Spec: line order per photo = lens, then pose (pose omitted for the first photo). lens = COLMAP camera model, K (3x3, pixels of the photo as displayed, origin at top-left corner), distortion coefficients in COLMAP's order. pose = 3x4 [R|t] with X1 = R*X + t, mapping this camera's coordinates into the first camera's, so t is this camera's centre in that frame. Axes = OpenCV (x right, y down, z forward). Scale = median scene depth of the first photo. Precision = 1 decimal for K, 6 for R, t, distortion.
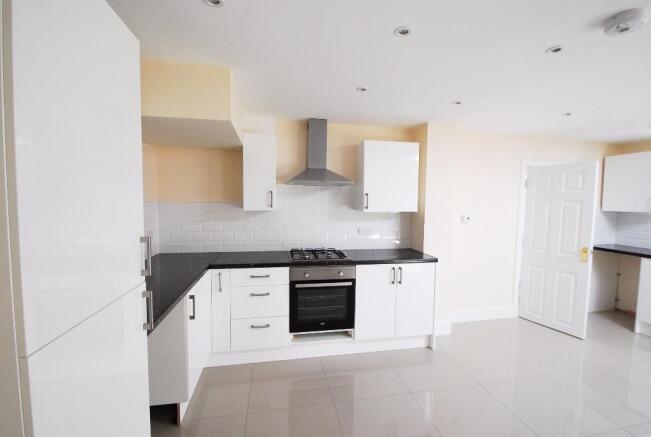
lens RADIAL K [[293.4, 0, 325.5], [0, 293.4, 218.5], [0, 0, 1]] dist [-0.013168, -0.000019]
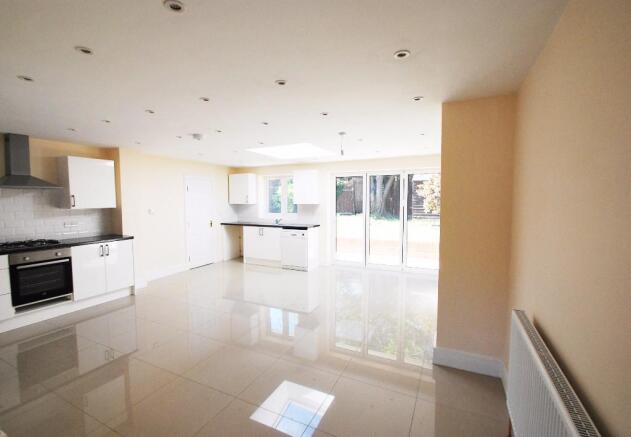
lens RADIAL K [[291.2, 0, 315.5], [0, 291.2, 218.5], [0, 0, 1]] dist [-0.019344, -0.000214]
pose [[0.591392, -0.066065, 0.803673, -0.266768], [0.057245, 0.997563, 0.039879, 0.032007], [-0.804350, 0.022422, 0.593733, -0.680371]]
